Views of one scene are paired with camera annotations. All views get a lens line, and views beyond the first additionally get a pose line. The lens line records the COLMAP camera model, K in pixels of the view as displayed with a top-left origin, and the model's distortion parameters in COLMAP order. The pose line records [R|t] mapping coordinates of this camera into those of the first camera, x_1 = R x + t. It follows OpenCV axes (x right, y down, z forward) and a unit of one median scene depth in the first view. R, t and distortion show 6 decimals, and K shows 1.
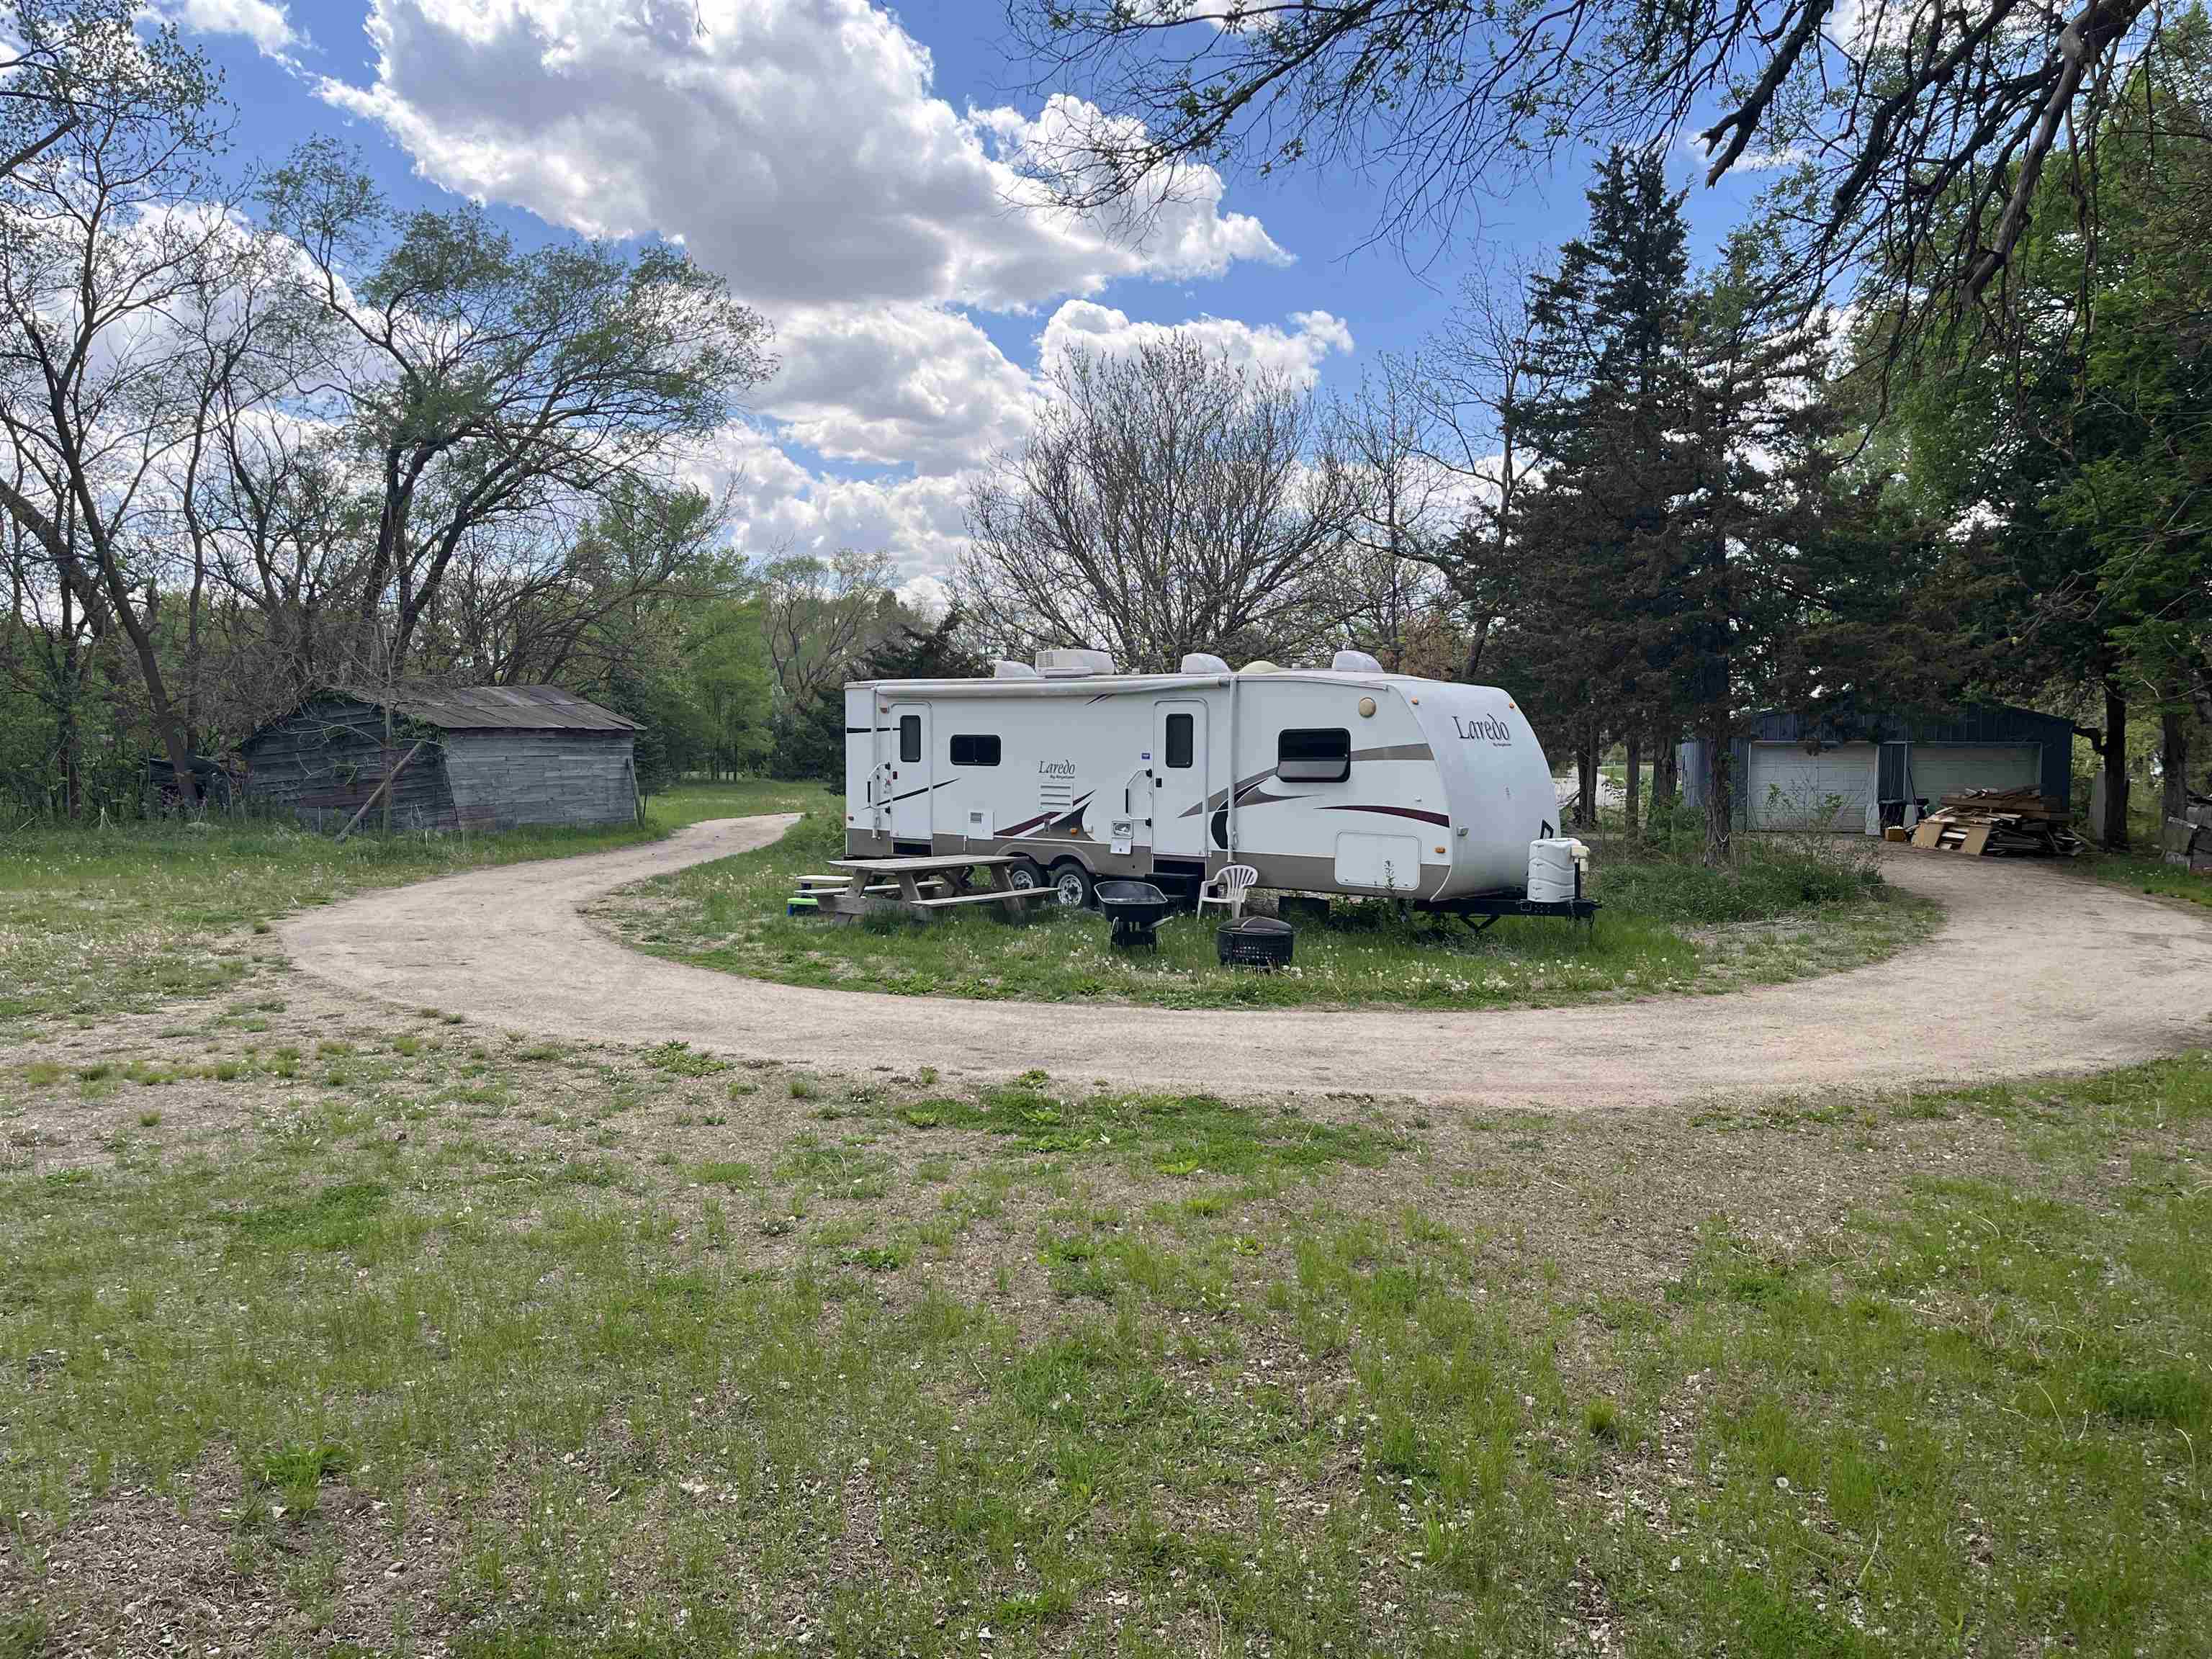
lens RADIAL K [[1669.8, 0, 1103.1], [0, 1669.8, 855.2], [0, 0, 1]] dist [0.005183, -0.000027]
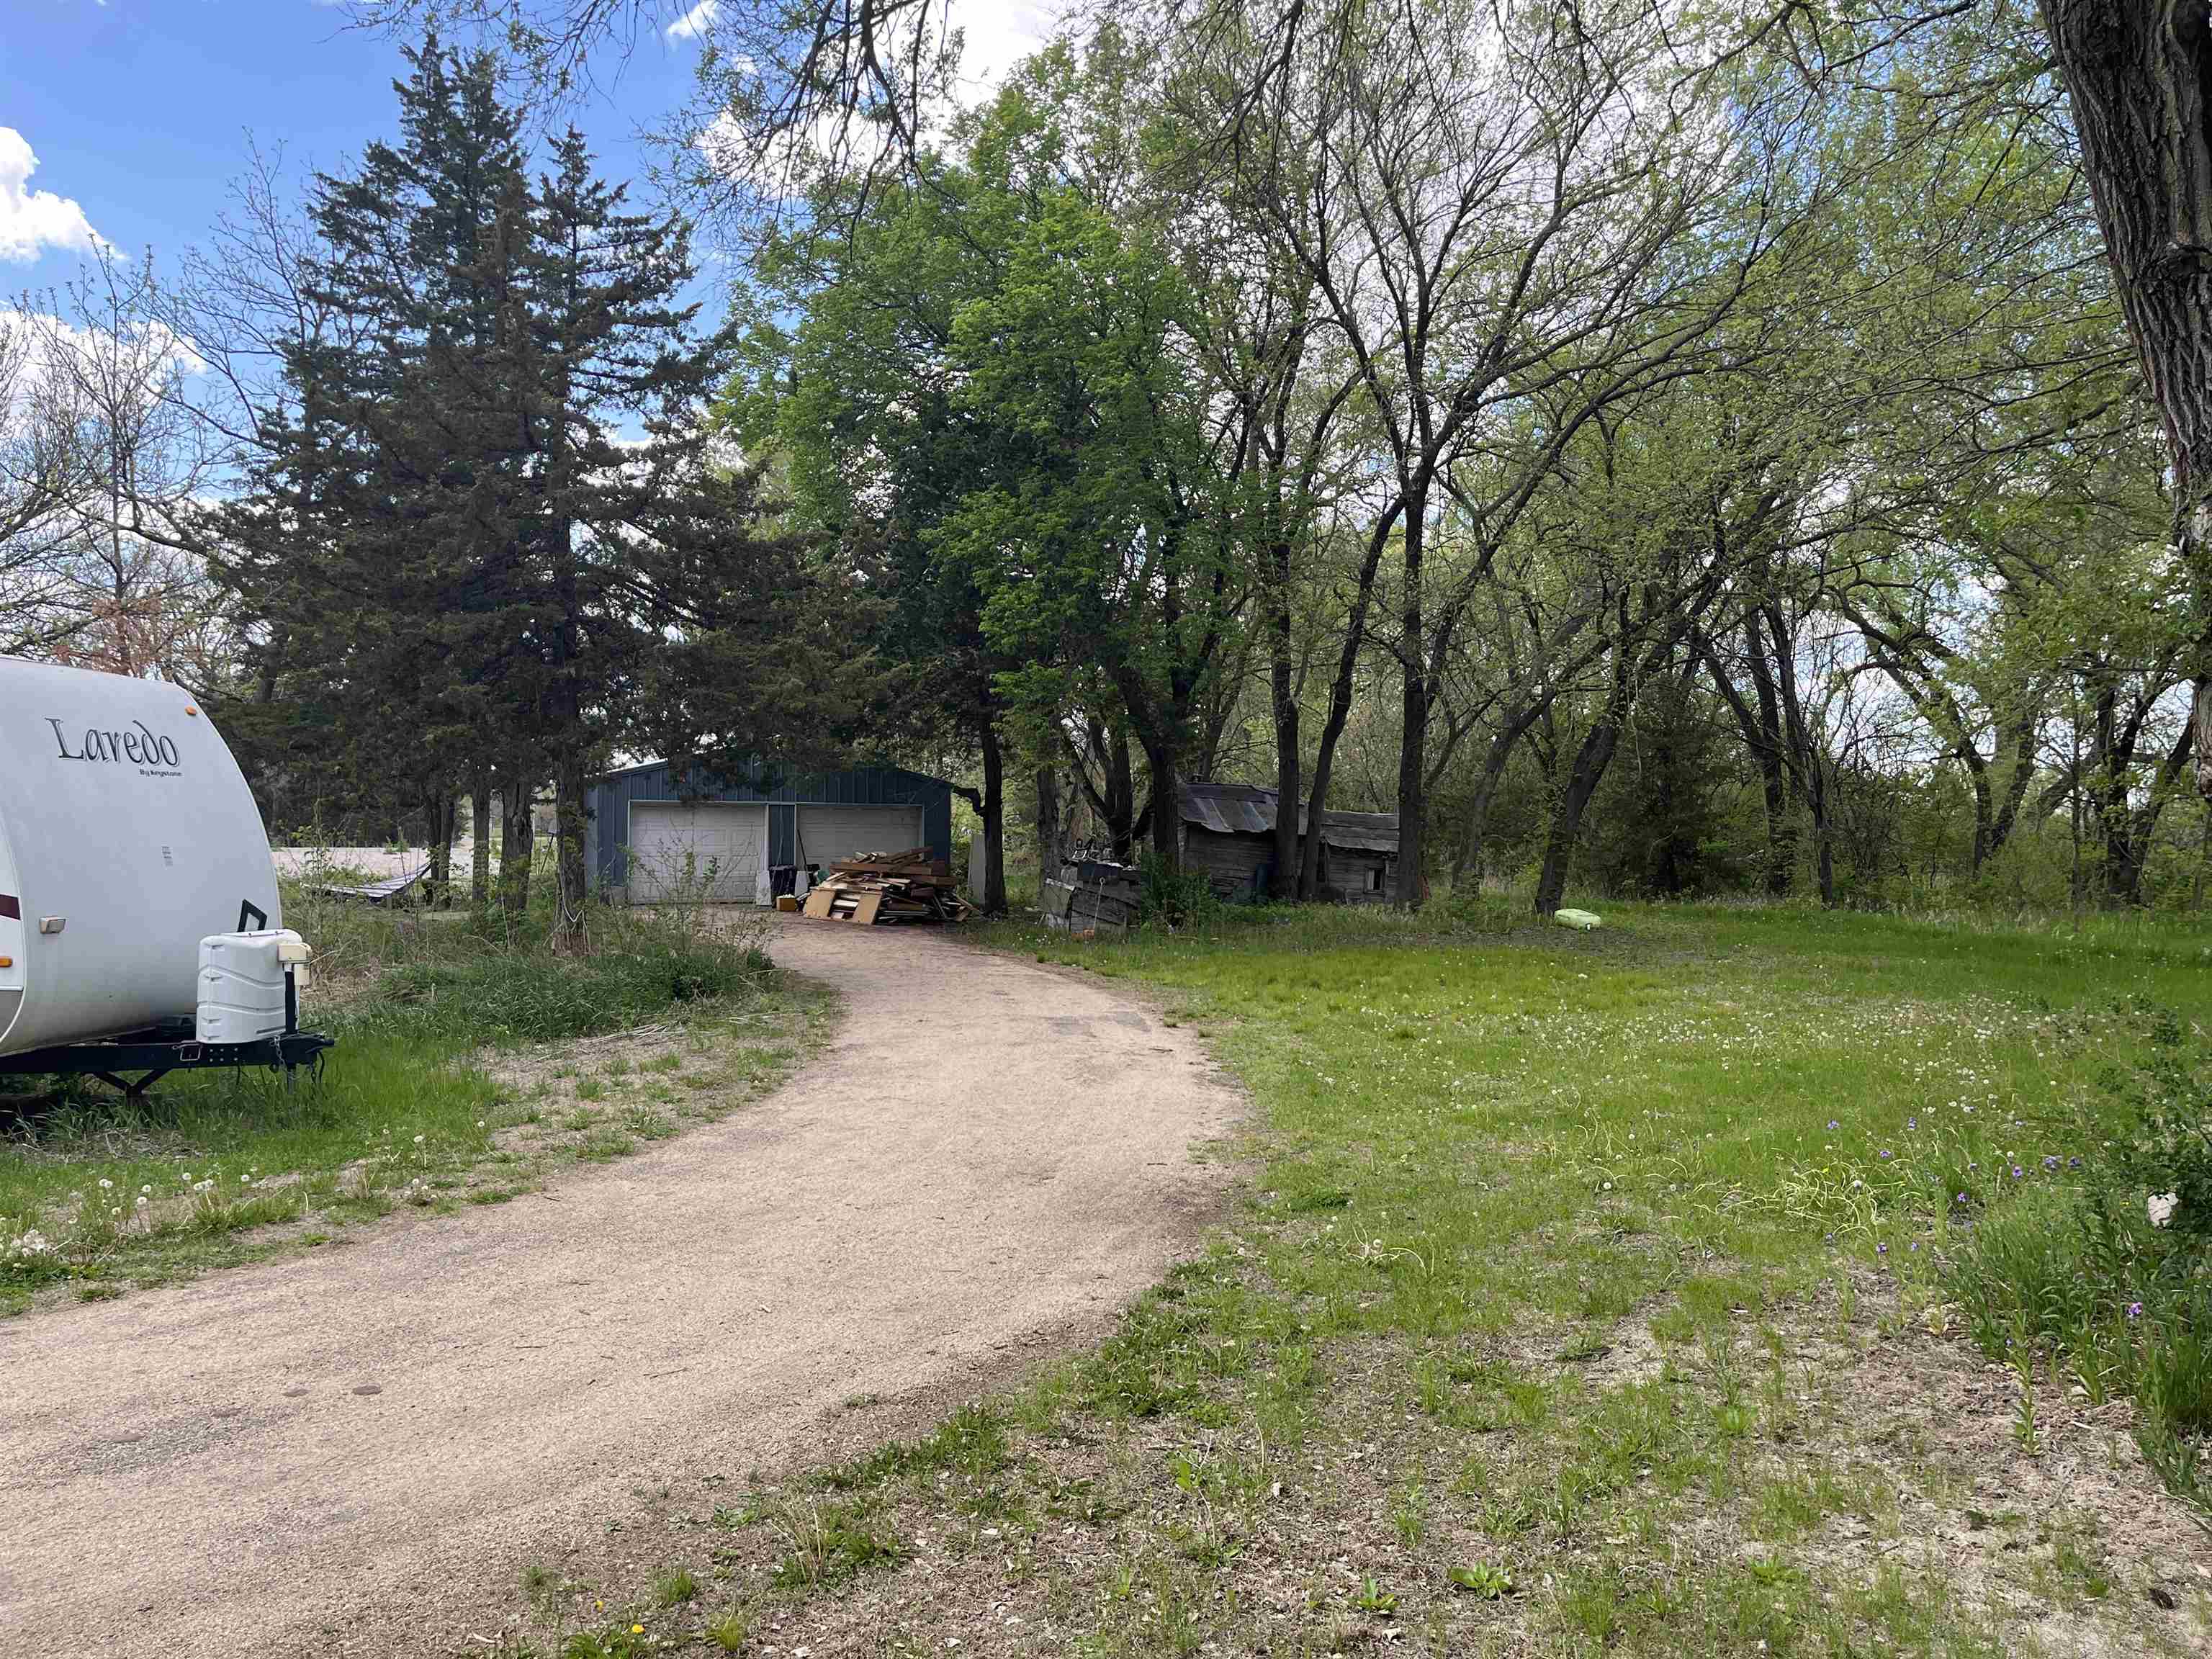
lens RADIAL K [[1671.4, 0, 1090.9], [0, 1671.4, 819.6], [0, 0, 1]] dist [0.073714, -0.112048]
pose [[0.813029, 0.002795, 0.582216, 0.126822], [0.035093, 0.997935, -0.053796, -0.005351], [-0.581164, 0.064169, 0.811253, 0.263833]]
